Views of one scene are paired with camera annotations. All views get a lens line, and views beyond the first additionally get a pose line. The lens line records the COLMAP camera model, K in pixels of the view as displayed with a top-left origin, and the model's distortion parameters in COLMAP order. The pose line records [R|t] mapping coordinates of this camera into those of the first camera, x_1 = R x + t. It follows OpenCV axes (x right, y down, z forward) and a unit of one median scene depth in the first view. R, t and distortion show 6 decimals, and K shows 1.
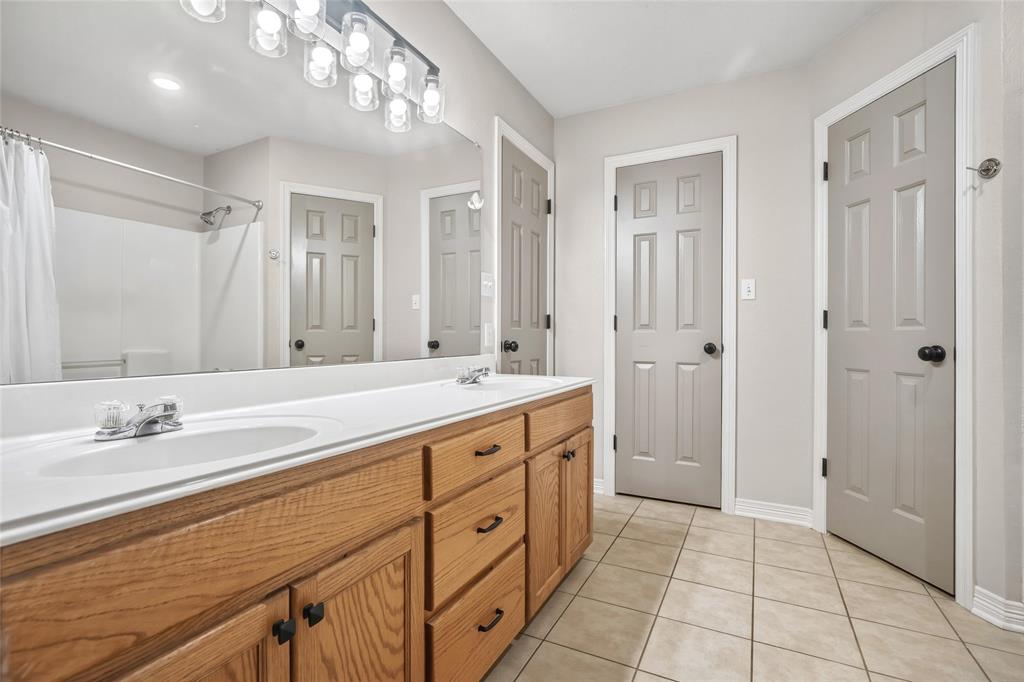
lens RADIAL K [[479.5, 0, 507.6], [0, 479.5, 337.7], [0, 0, 1]] dist [-0.021038, 0.006299]
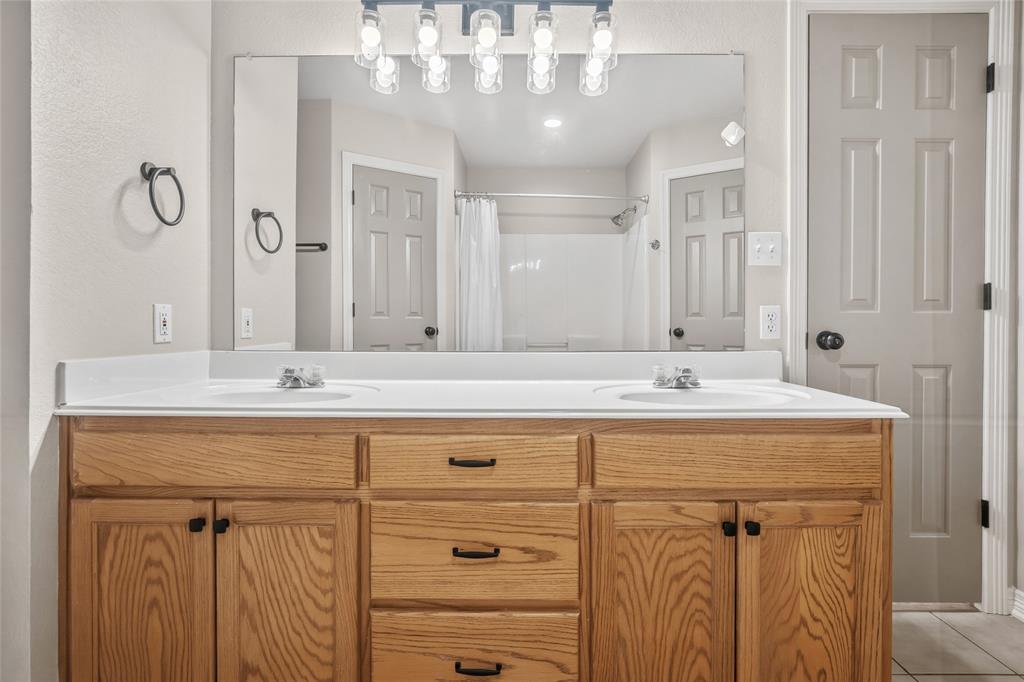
lens RADIAL K [[479.5, 0, 530.7], [0, 479.5, 328.4], [0, 0, 1]] dist [-0.021038, 0.006299]
pose [[0.457038, 0.009623, -0.889395, 0.491454], [-0.002858, 0.999952, 0.009351, -0.004050], [0.889443, -0.001732, 0.457044, 0.469213]]
